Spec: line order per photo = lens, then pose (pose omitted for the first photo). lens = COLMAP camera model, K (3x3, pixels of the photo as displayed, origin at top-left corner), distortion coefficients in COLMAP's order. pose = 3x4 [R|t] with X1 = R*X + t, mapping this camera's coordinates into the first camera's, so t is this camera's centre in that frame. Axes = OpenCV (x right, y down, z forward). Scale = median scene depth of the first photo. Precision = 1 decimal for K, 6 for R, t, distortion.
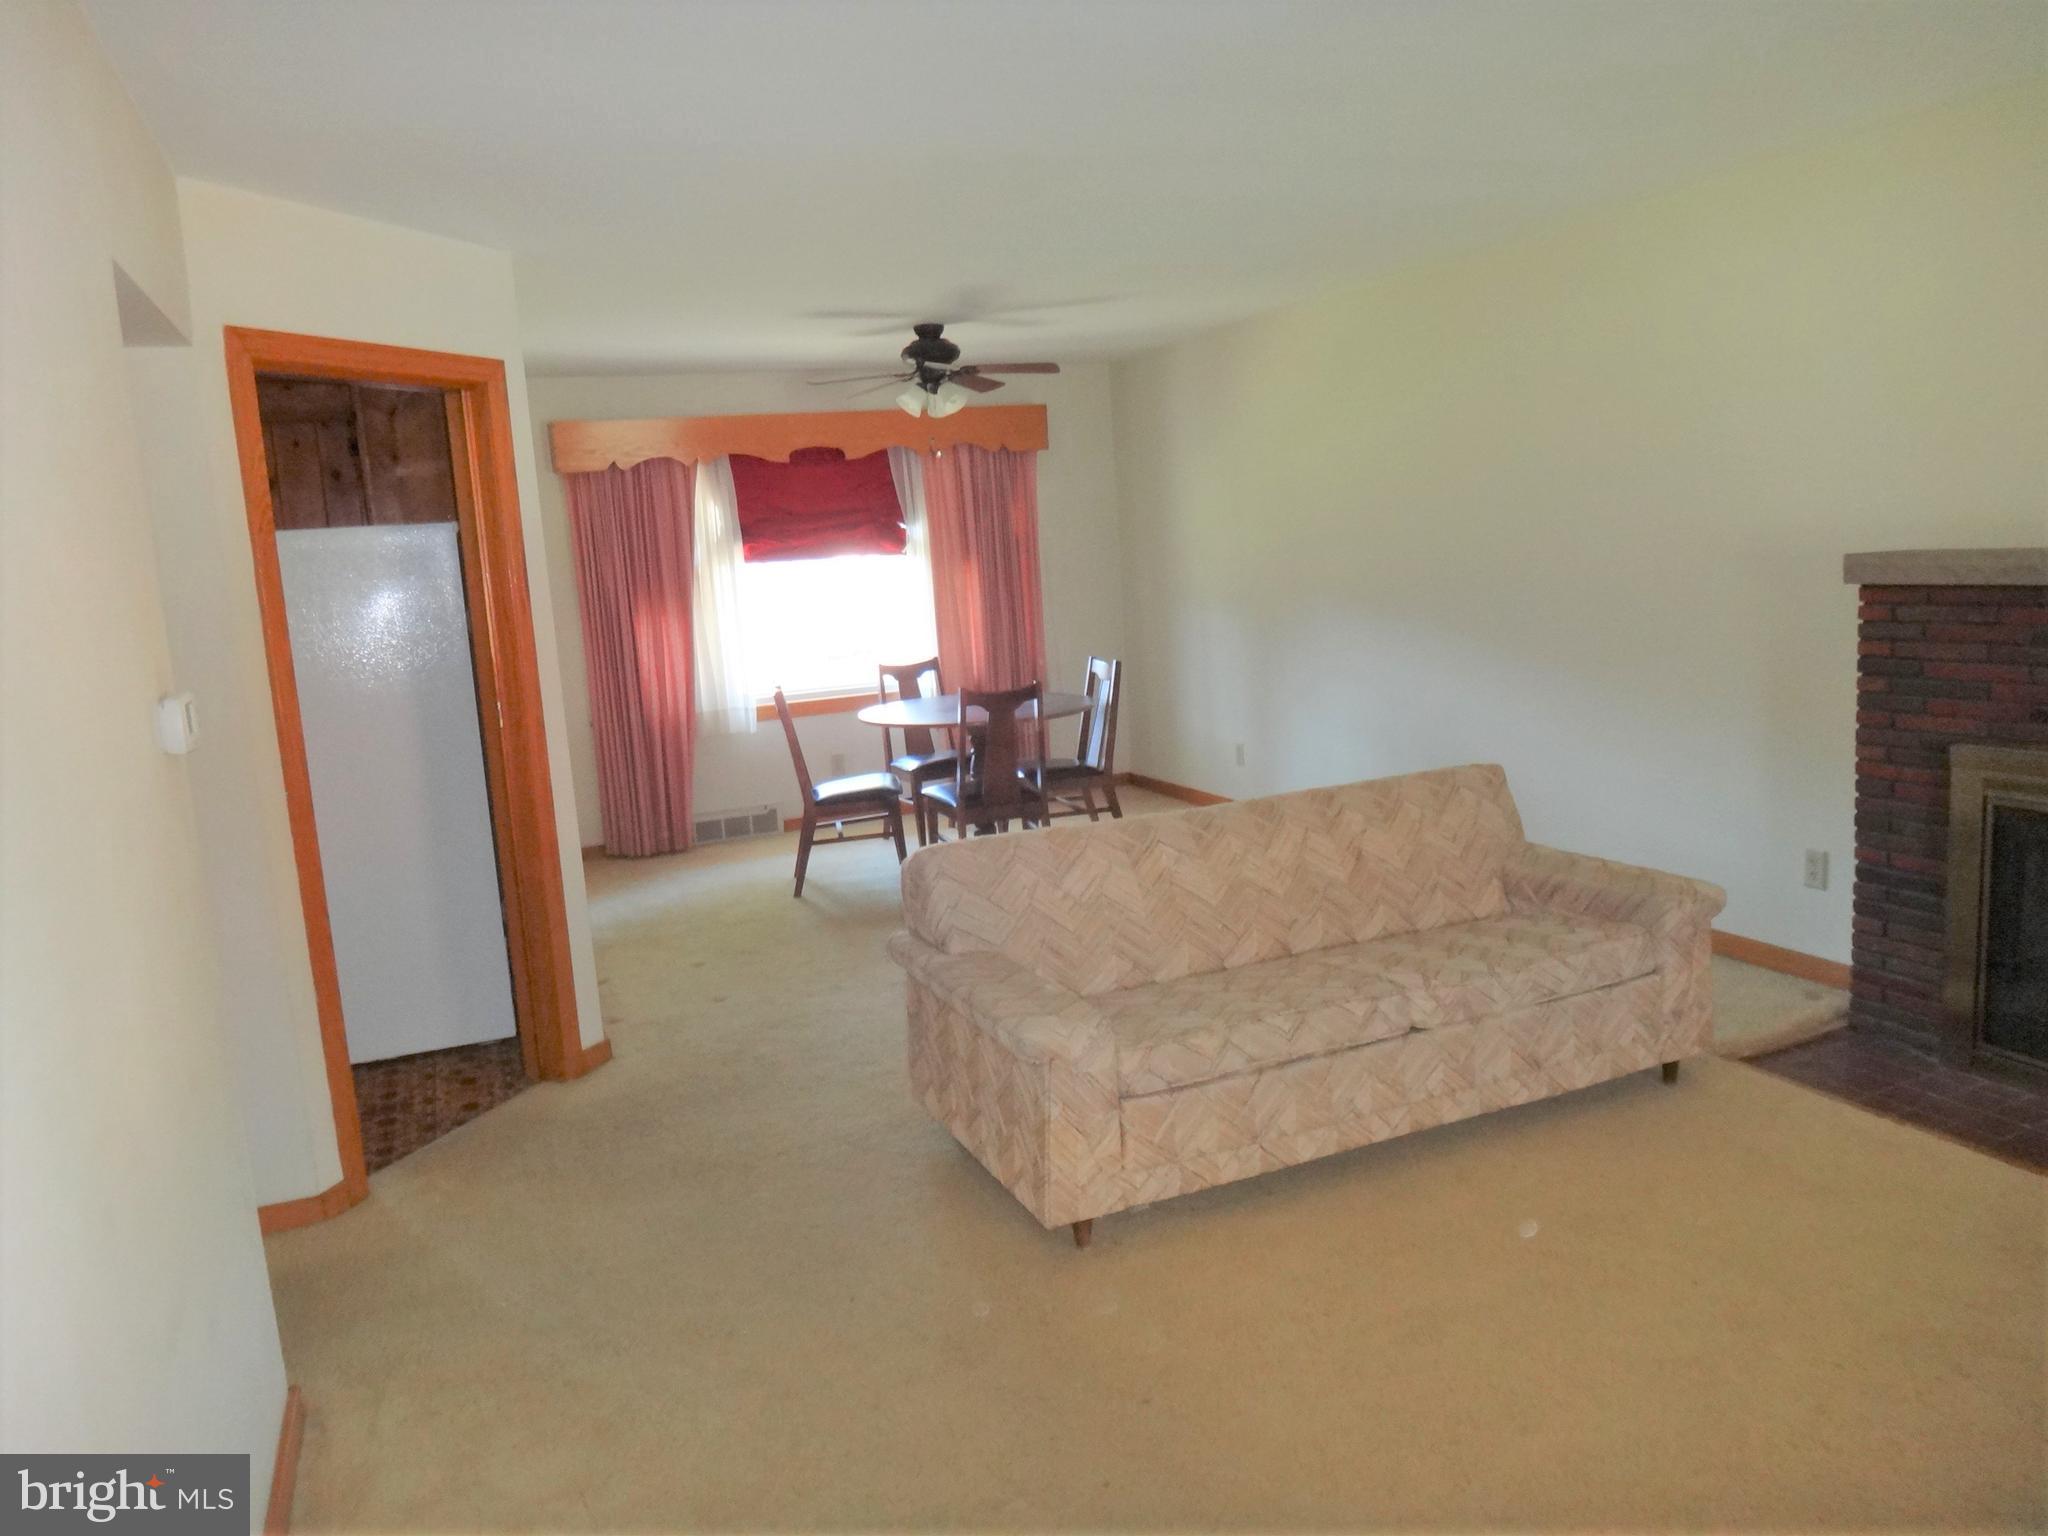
lens RADIAL K [[1431.7, 0, 1019.0], [0, 1431.7, 771.2], [0, 0, 1]] dist [-0.048368, 0.017345]
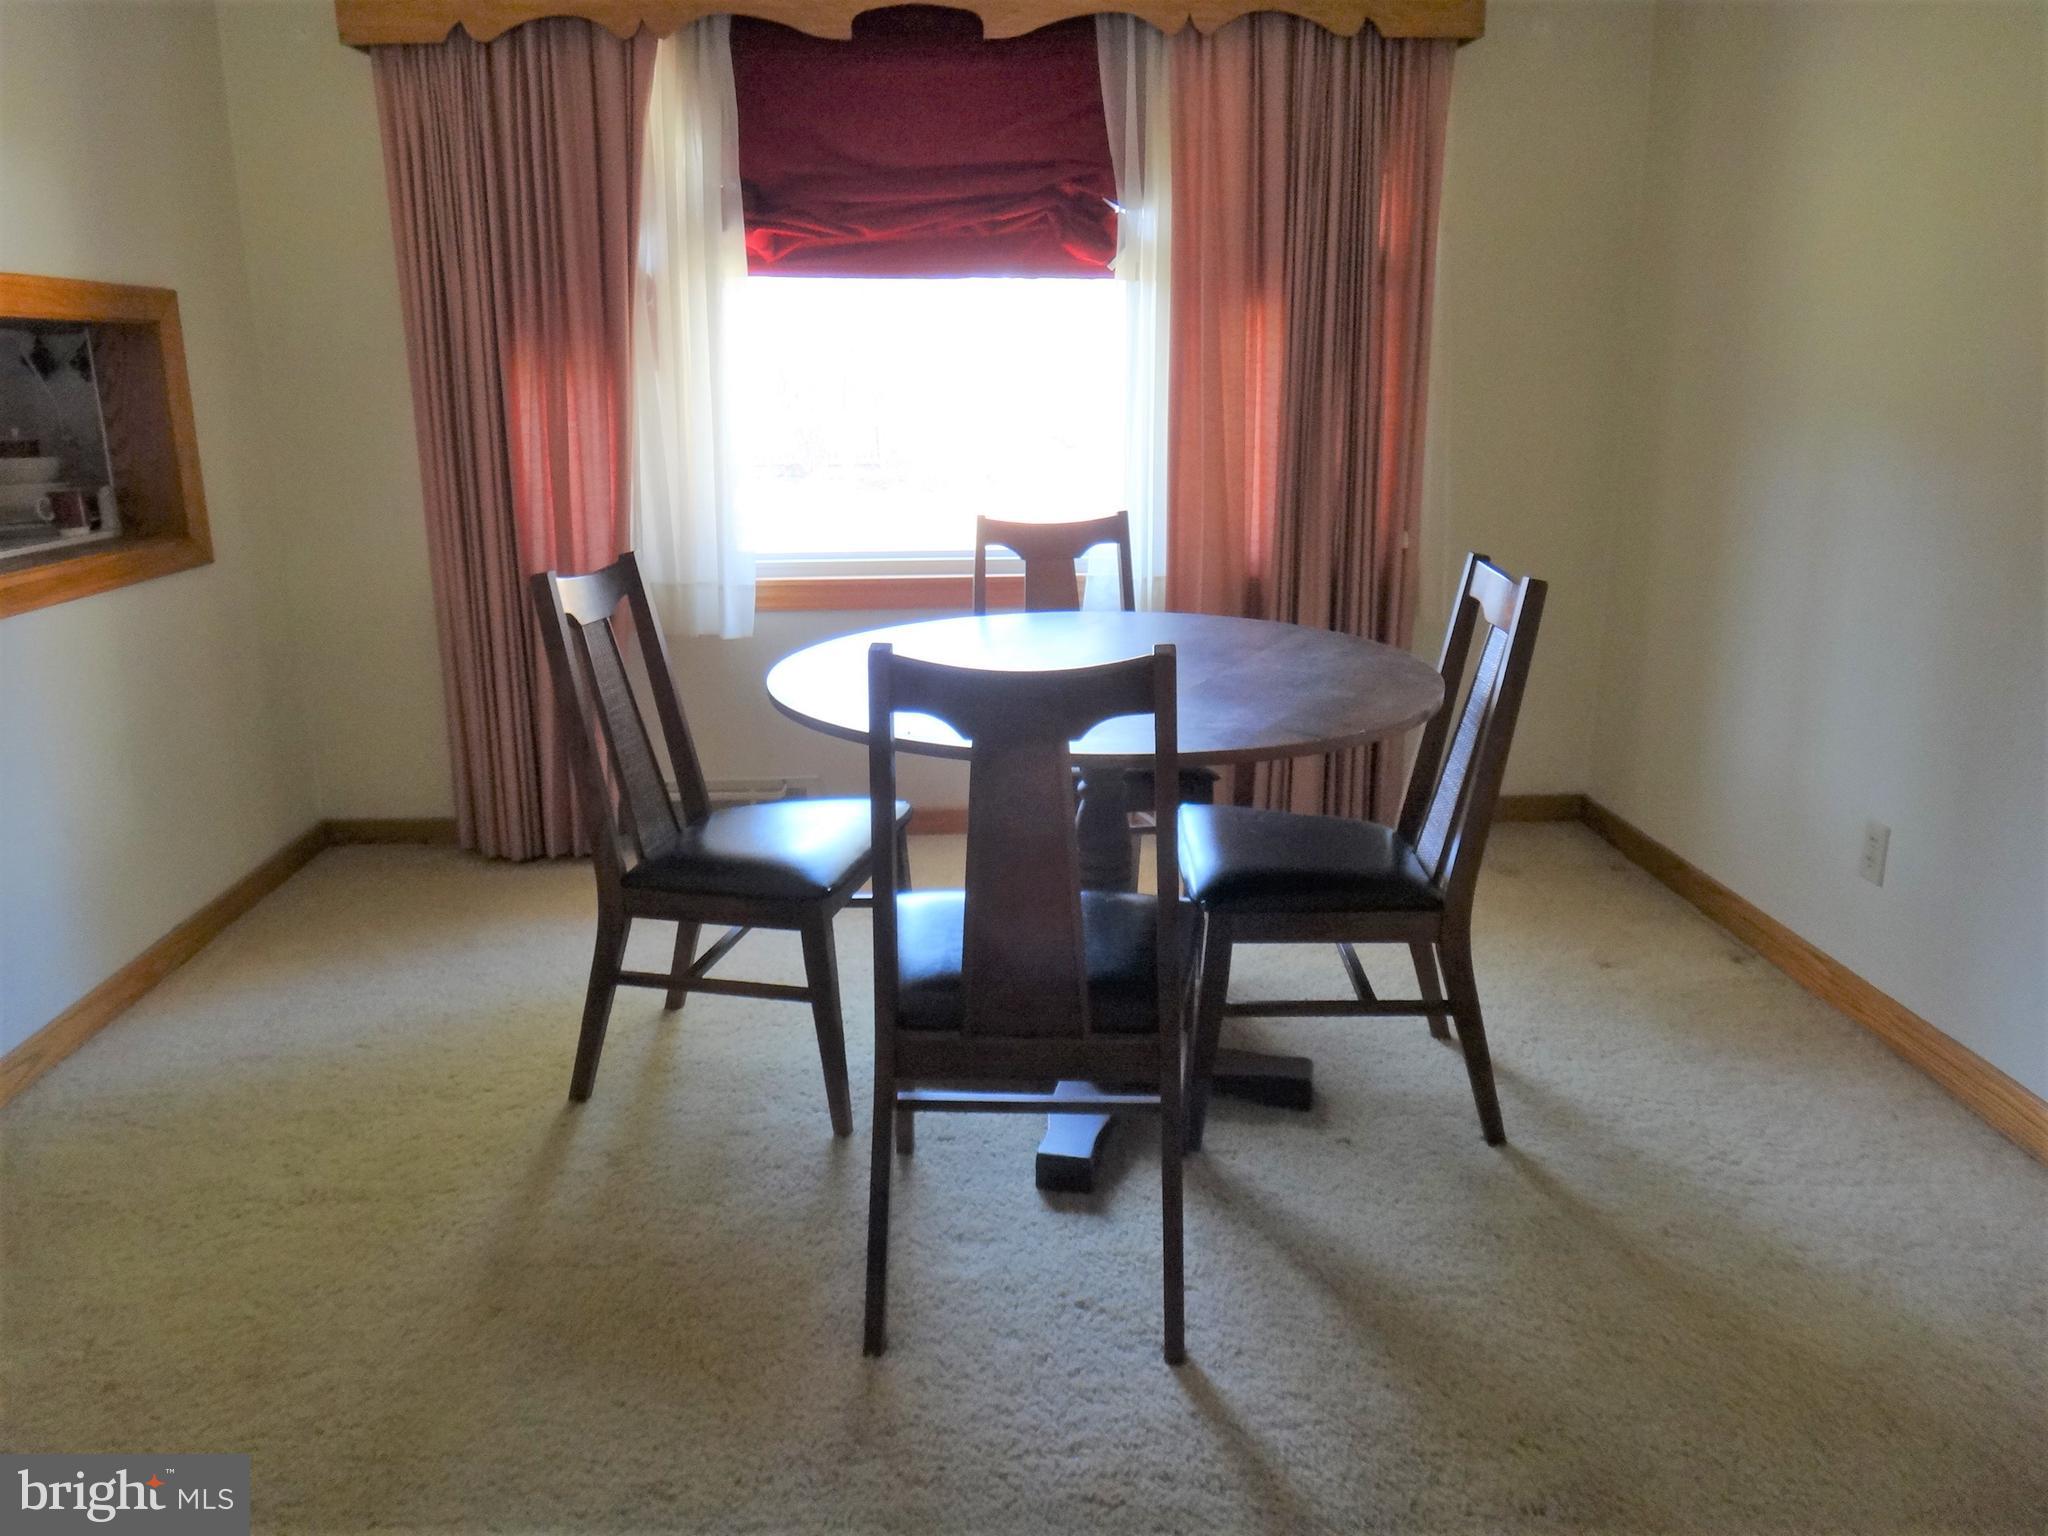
lens RADIAL K [[1431.7, 0, 1028.7], [0, 1431.7, 770.9], [0, 0, 1]] dist [-0.048368, 0.017345]
pose [[0.936134, 0.147002, -0.319442, 0.123336], [-0.110185, 0.985304, 0.130521, -0.111140], [0.333934, -0.086988, 0.938574, 1.153097]]
